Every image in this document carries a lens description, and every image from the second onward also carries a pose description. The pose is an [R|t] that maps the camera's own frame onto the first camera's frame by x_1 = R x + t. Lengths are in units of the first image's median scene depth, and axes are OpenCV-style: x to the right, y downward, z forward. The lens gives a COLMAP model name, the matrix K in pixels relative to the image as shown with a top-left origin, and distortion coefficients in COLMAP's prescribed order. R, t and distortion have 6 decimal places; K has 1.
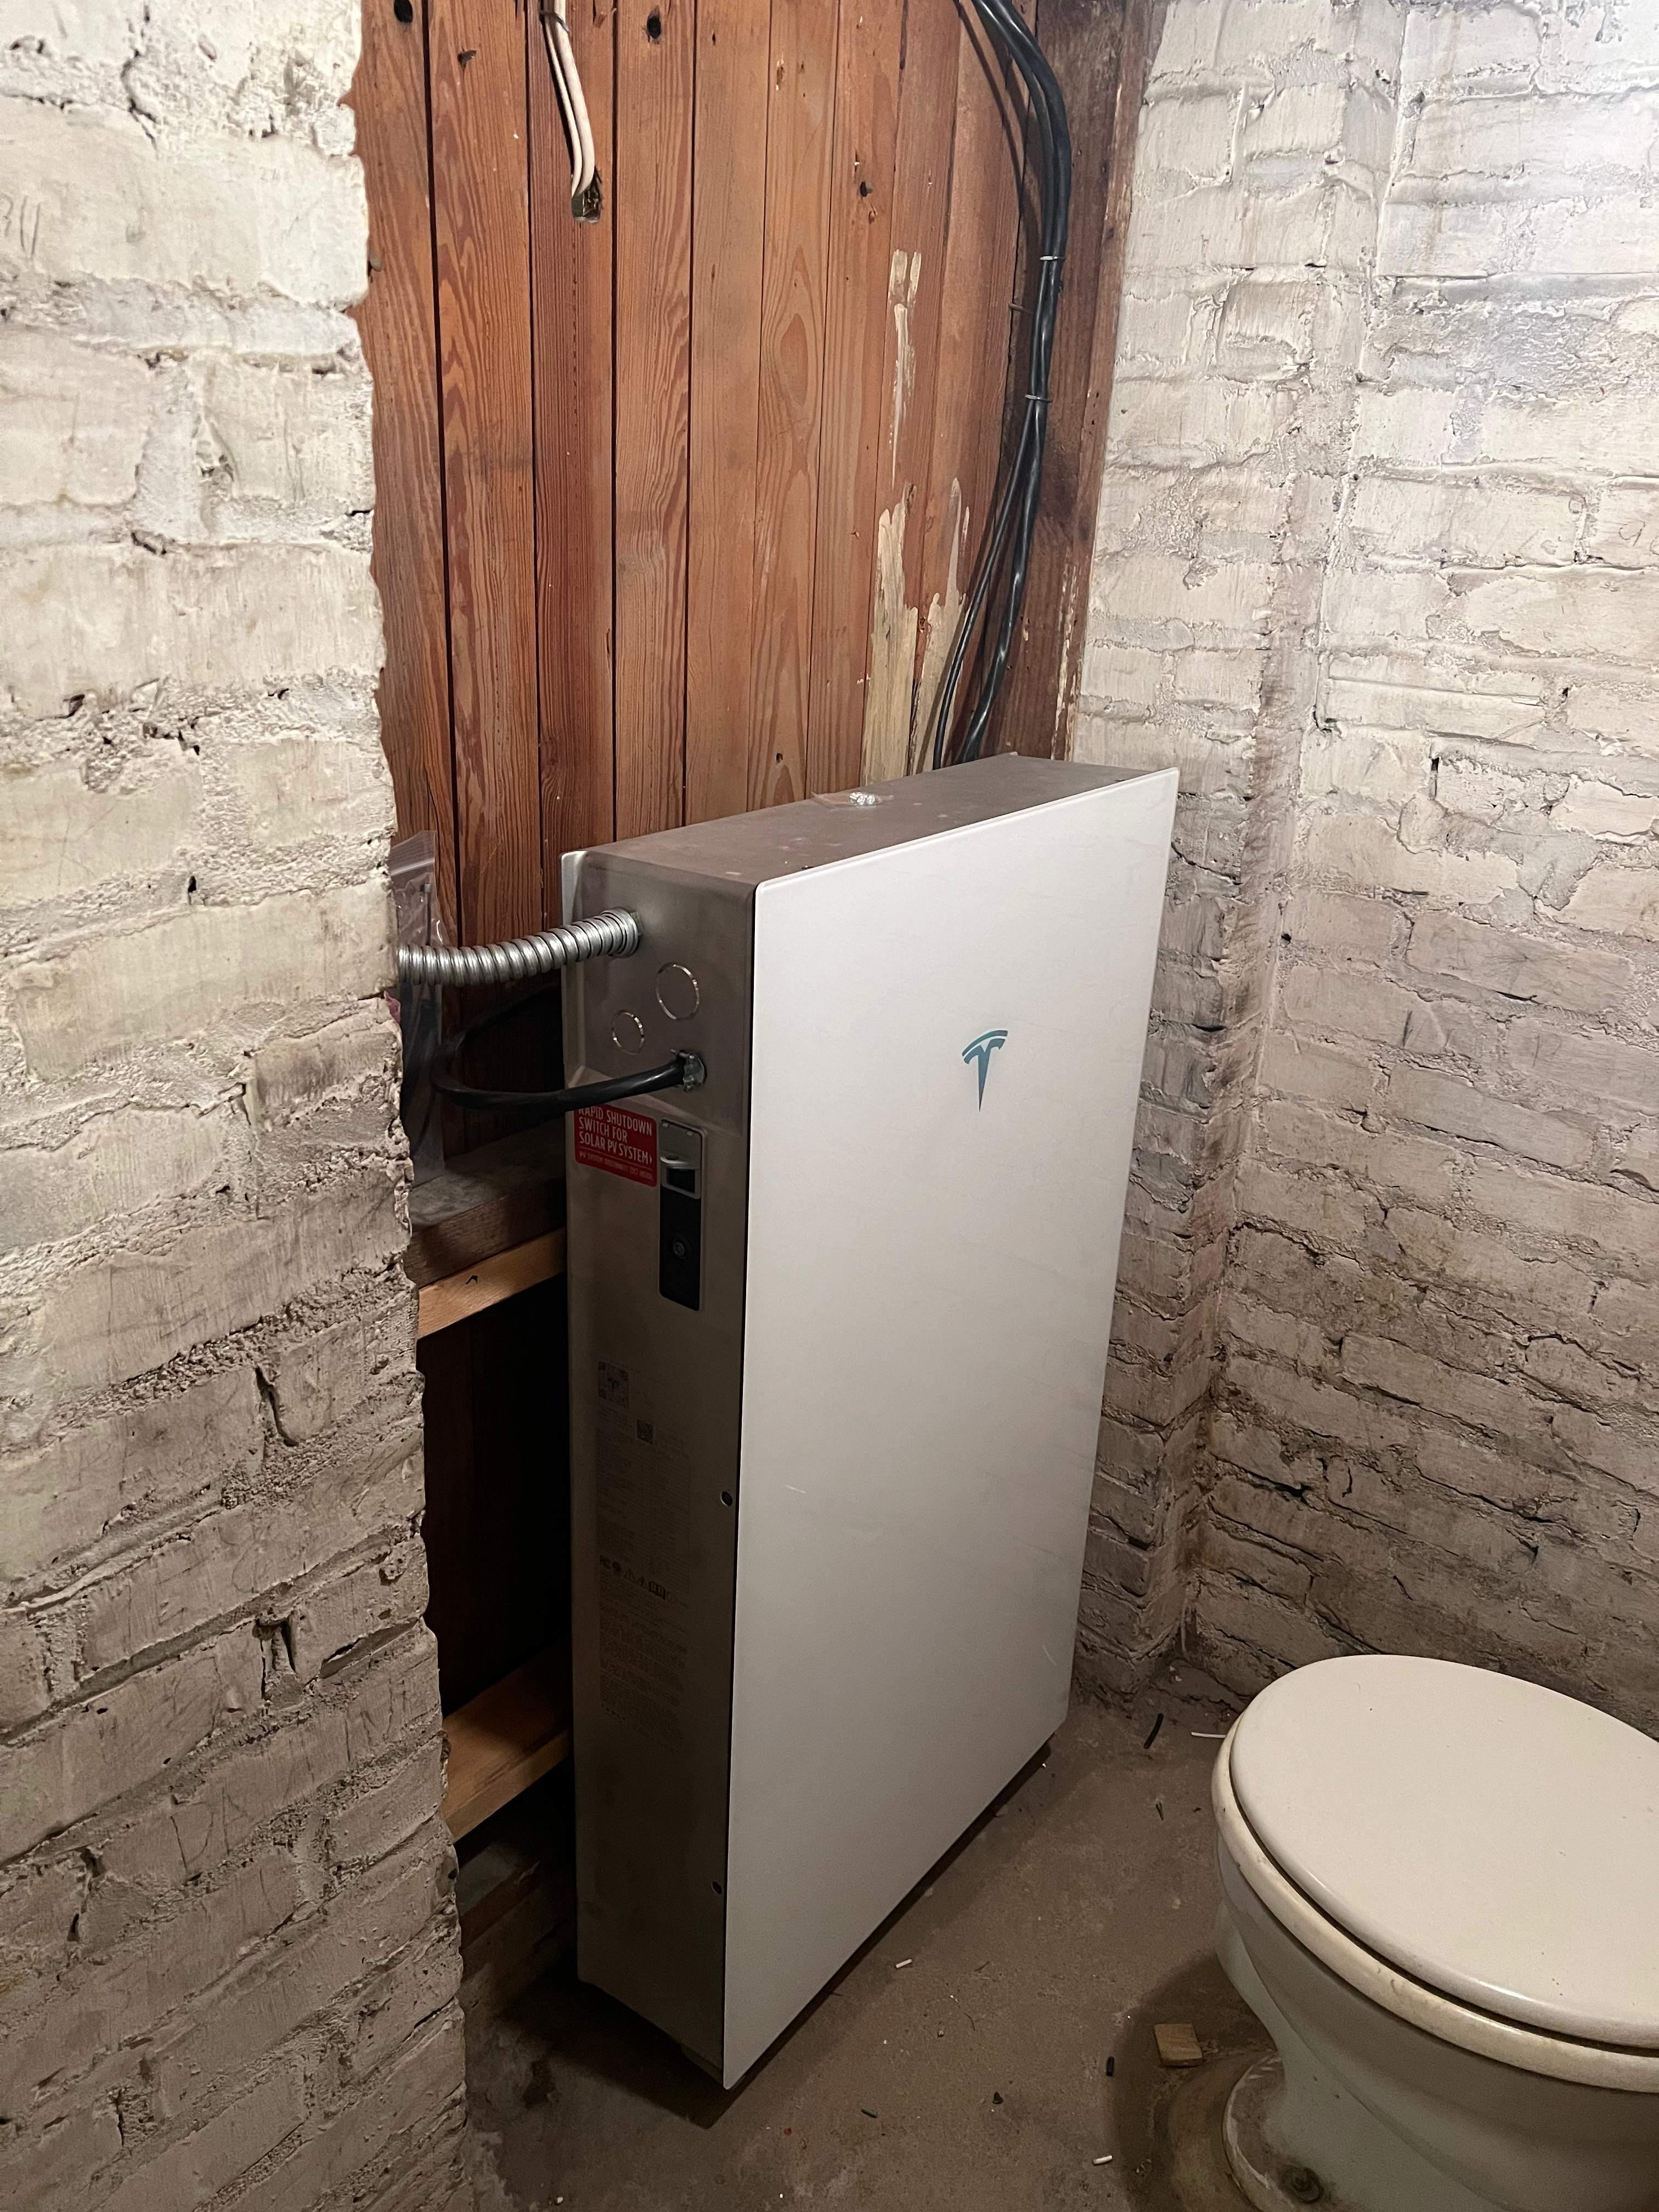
lens RADIAL K [[1658.3, 0, 830.6], [0, 1658.3, 1087.4], [0, 0, 1]] dist [0.014408, -0.033912]
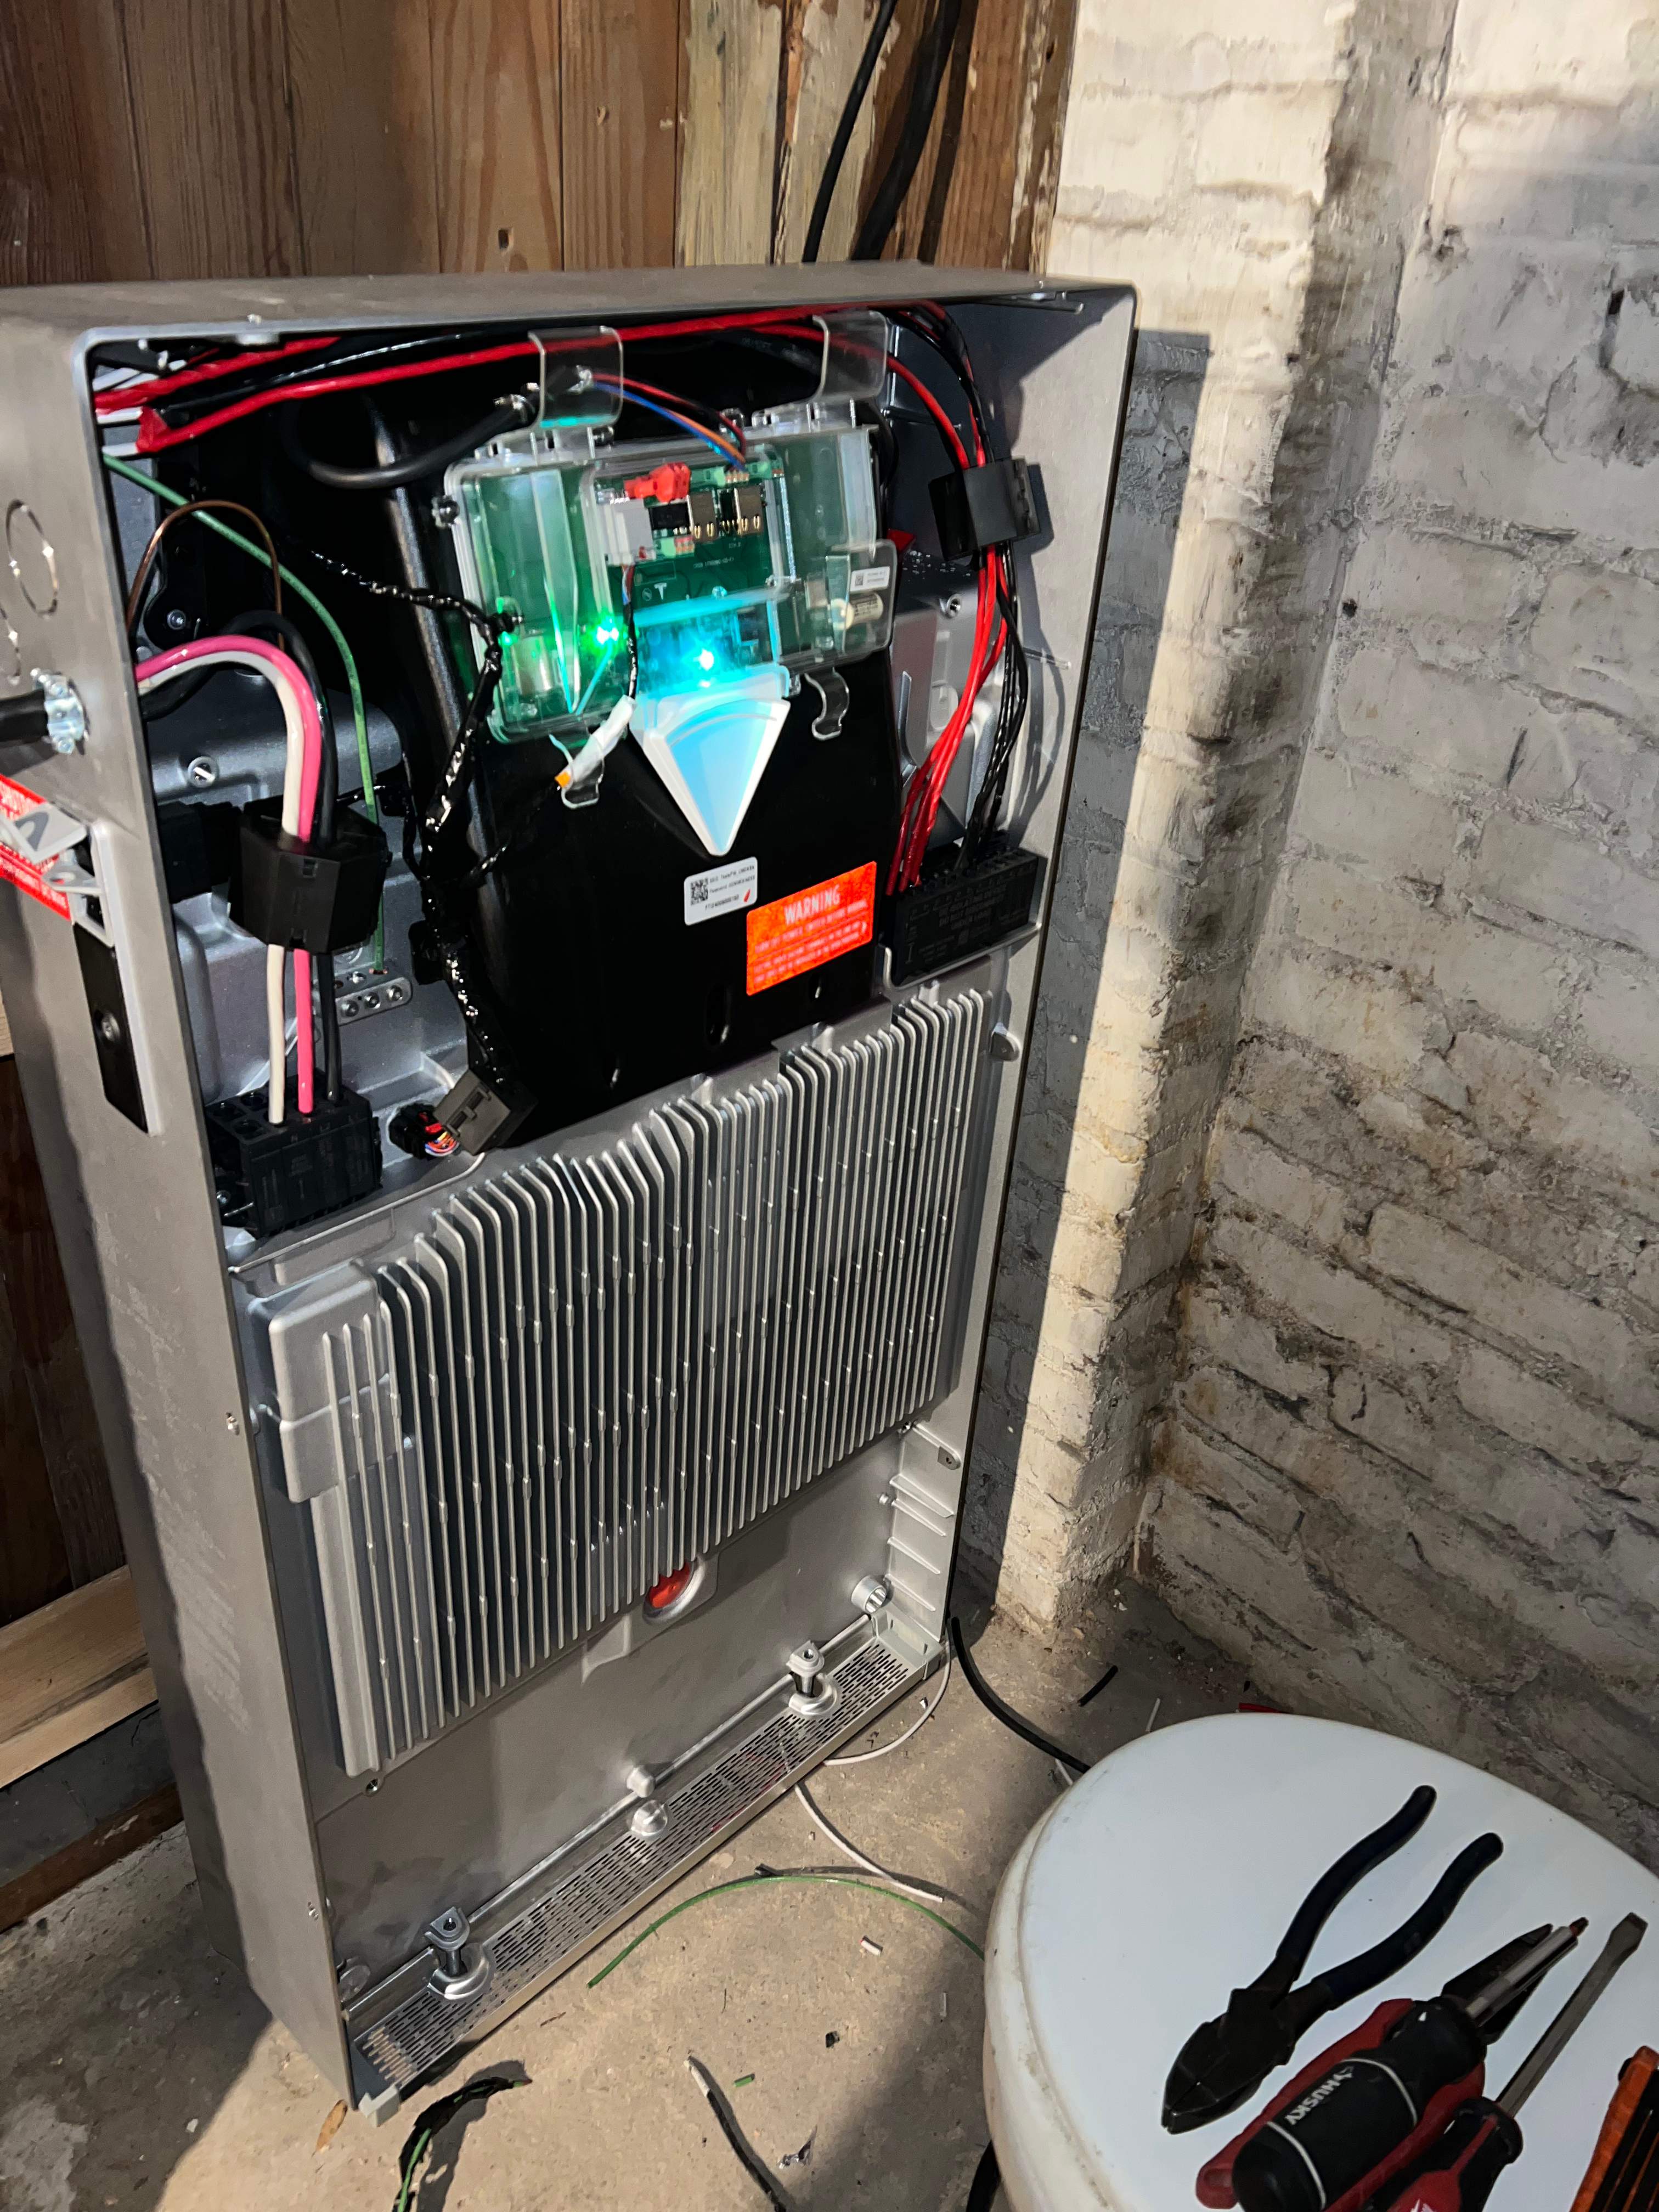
lens RADIAL K [[1658.3, 0, 814.2], [0, 1658.3, 1128.8], [0, 0, 1]] dist [0.014408, -0.033912]
pose [[0.990492, 0.083981, -0.108964, 0.154047], [-0.063540, 0.981778, 0.179096, 0.007596], [0.122019, -0.170470, 0.977779, 0.303972]]
